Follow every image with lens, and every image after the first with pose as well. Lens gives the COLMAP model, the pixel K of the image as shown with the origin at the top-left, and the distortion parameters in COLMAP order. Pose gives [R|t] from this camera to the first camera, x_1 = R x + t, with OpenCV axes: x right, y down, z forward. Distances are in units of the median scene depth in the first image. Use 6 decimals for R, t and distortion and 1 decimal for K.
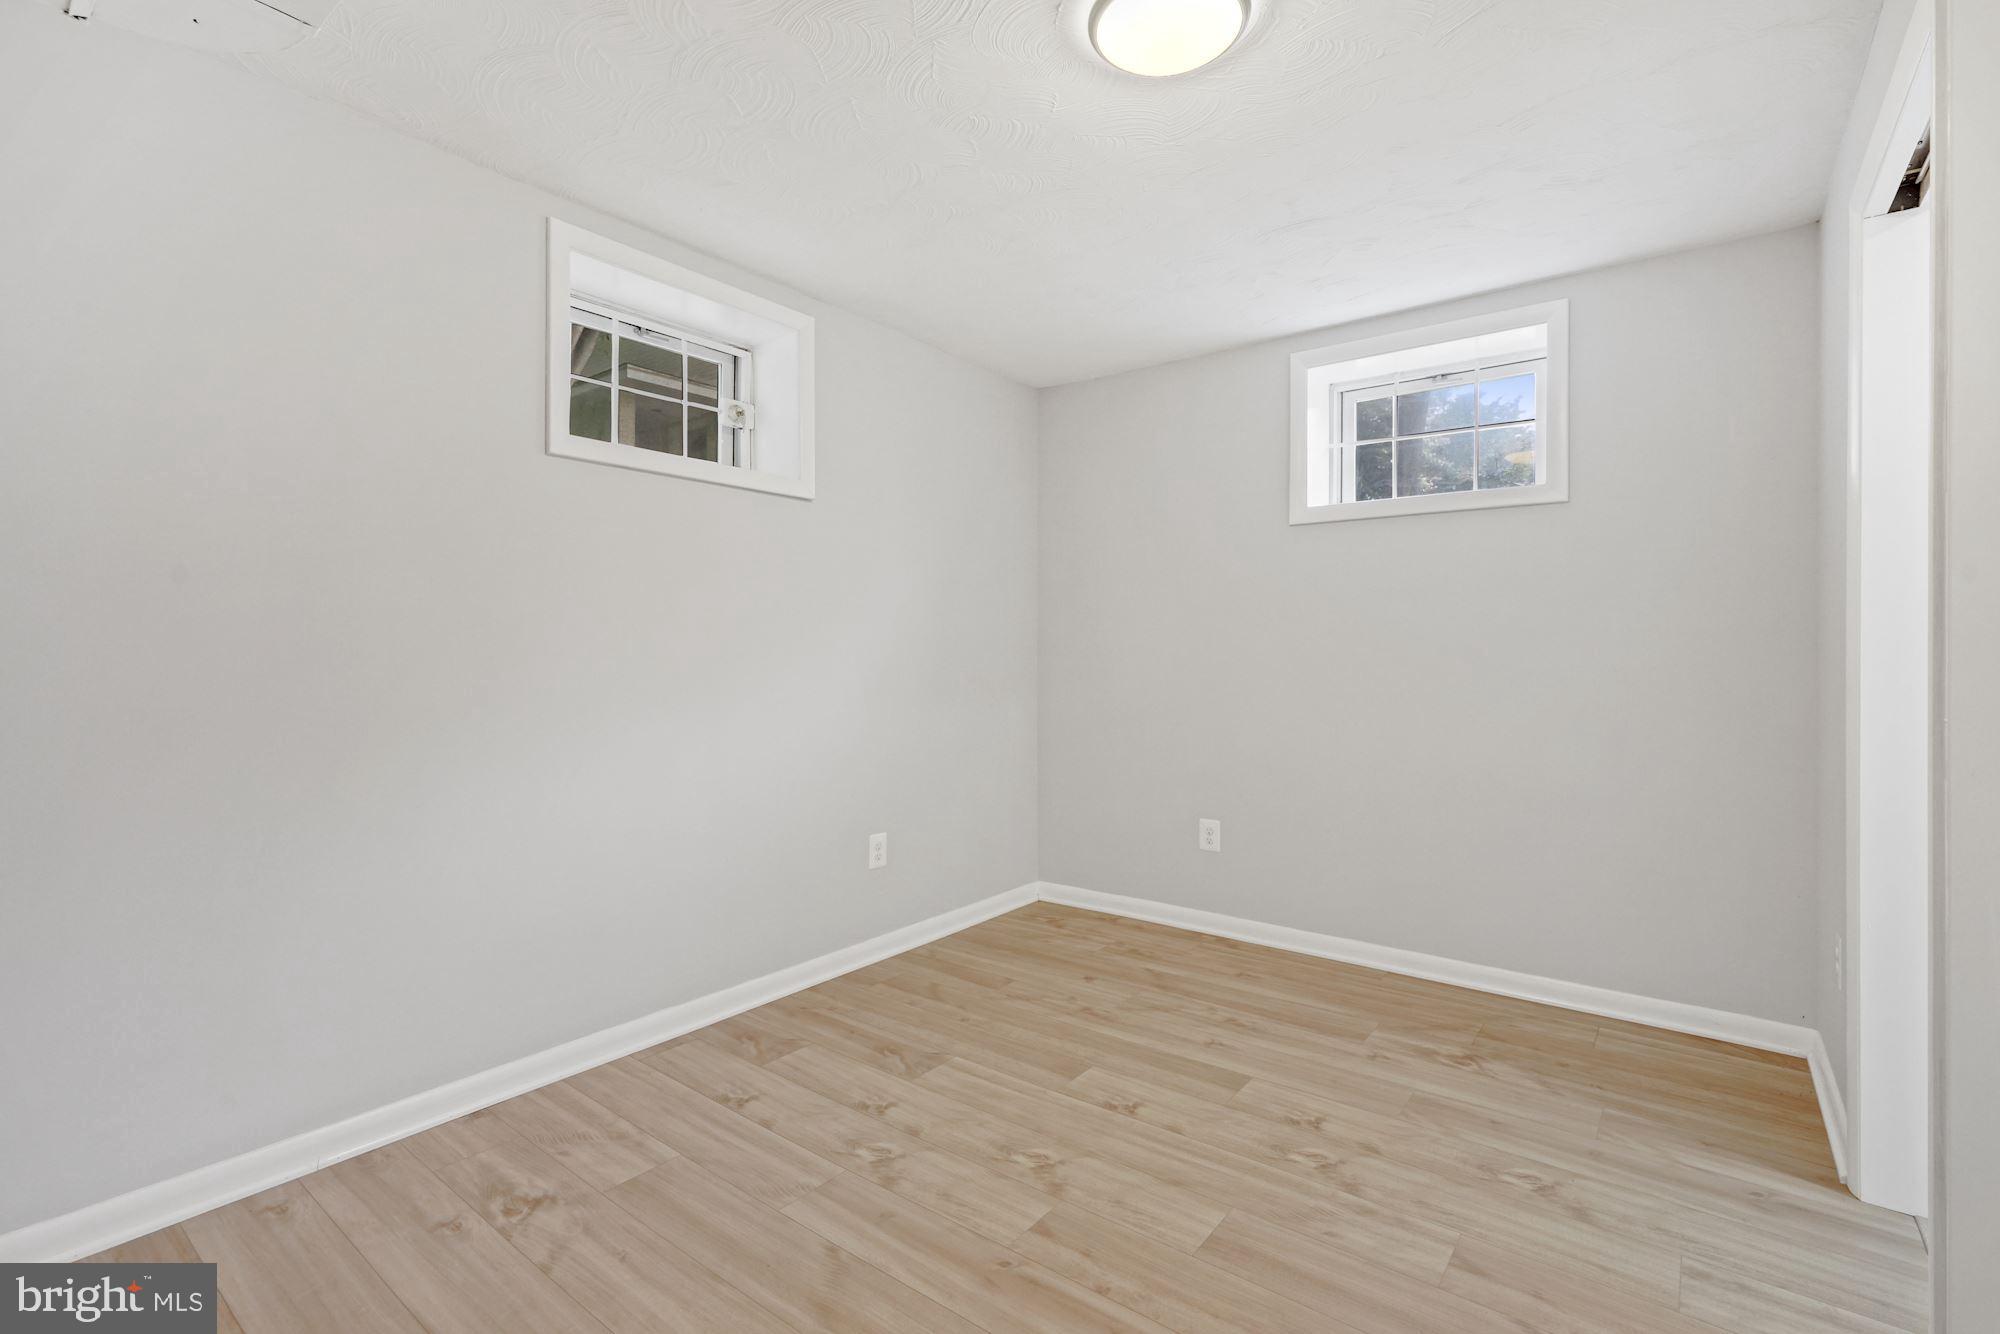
lens RADIAL K [[905.3, 0, 1003.4], [0, 905.3, 656.8], [0, 0, 1]] dist [-0.005463, 0.000383]
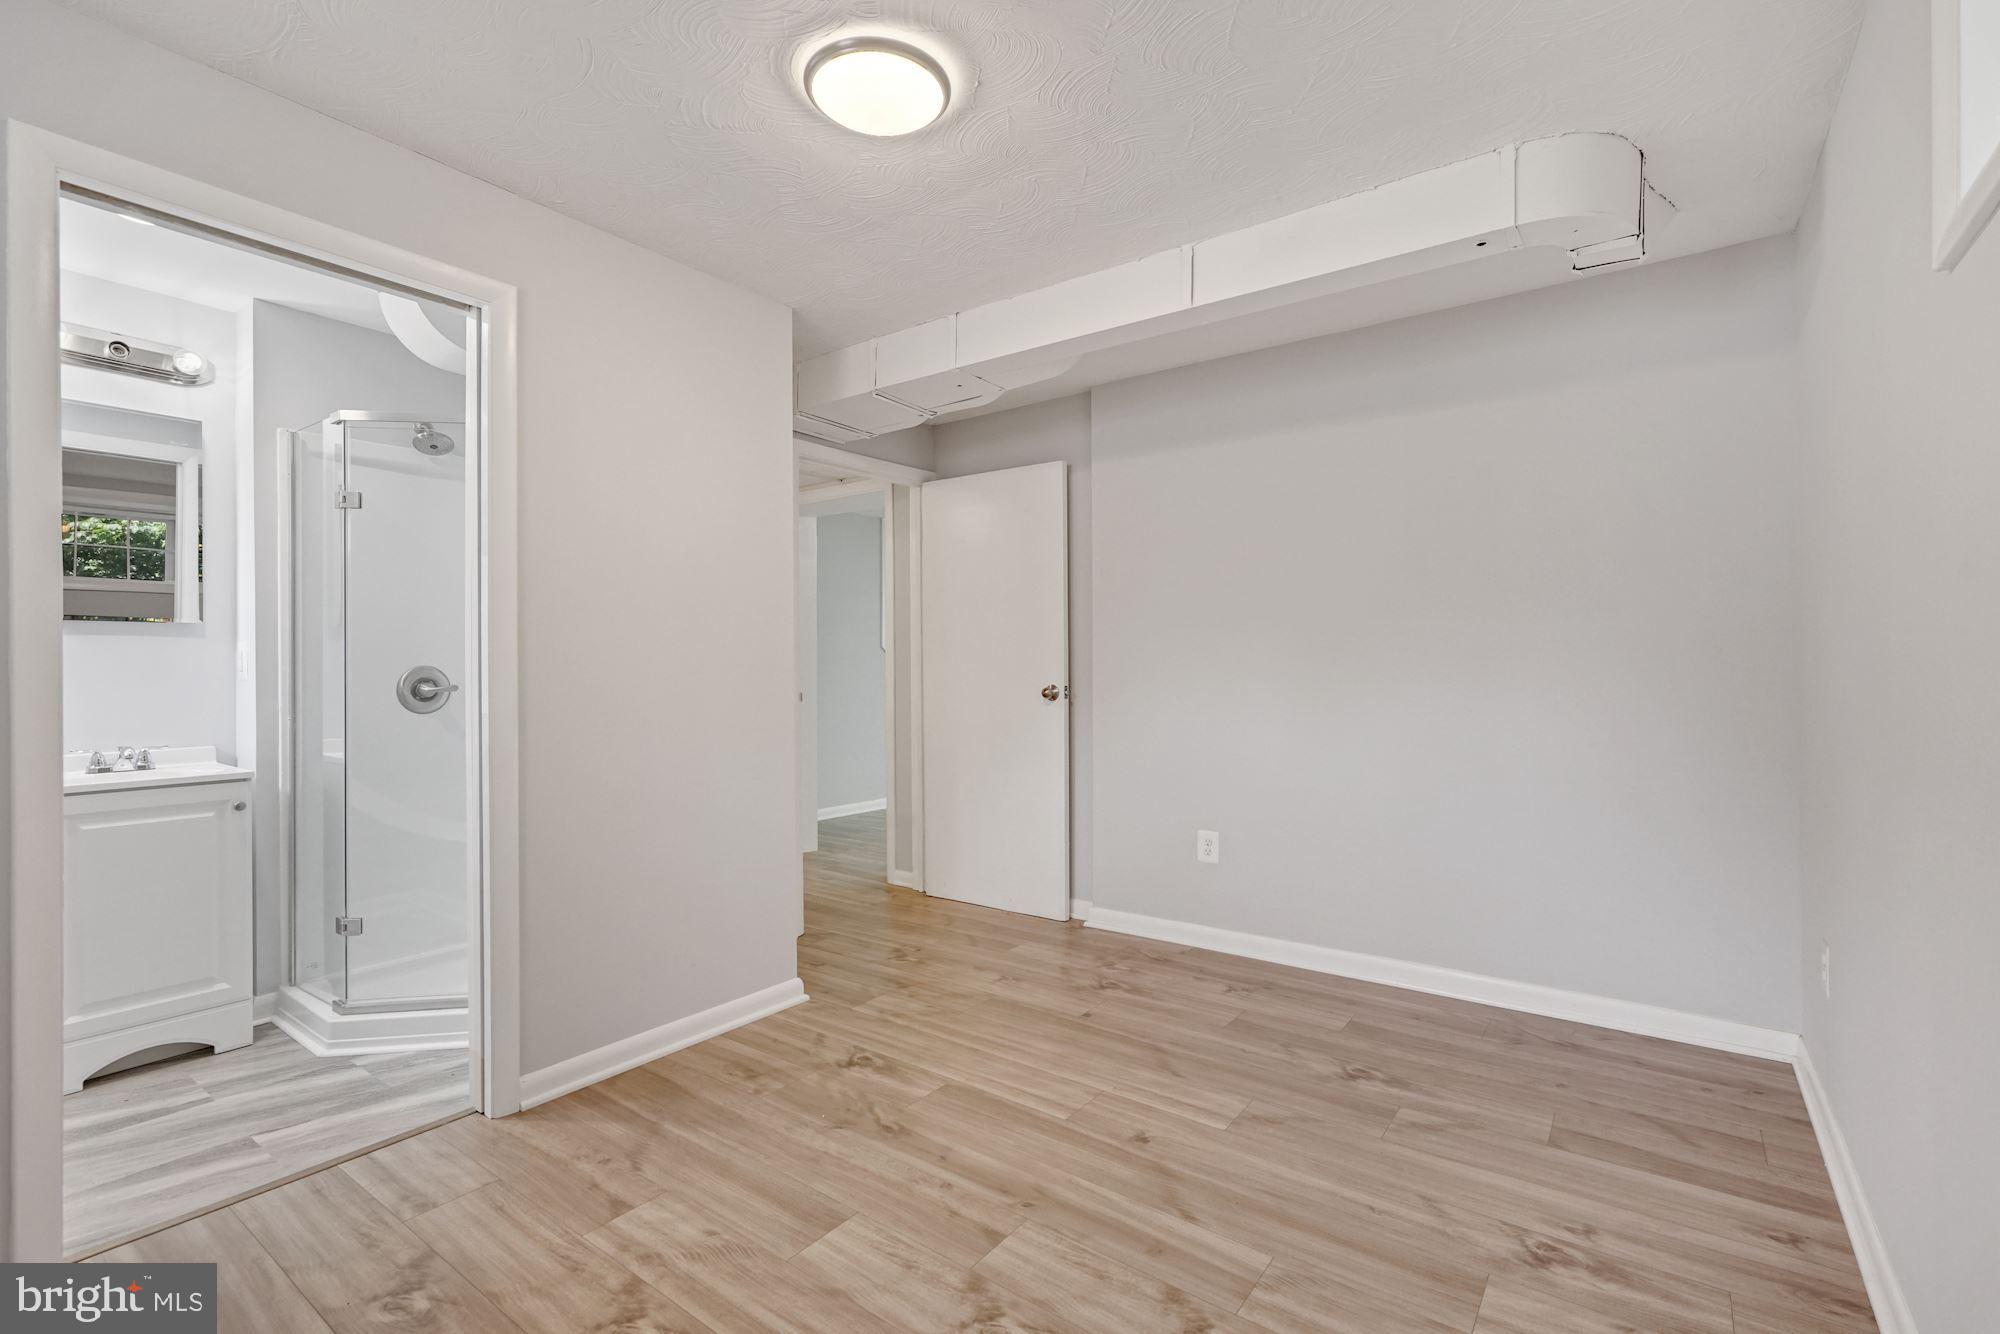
lens RADIAL K [[905.3, 0, 993.7], [0, 905.3, 666.2], [0, 0, 1]] dist [-0.005463, 0.000383]
pose [[-0.999945, 0.000510, -0.010469, 0.052669], [0.000469, 0.999992, 0.003893, -0.005993], [0.010471, 0.003888, -0.999938, 1.986612]]
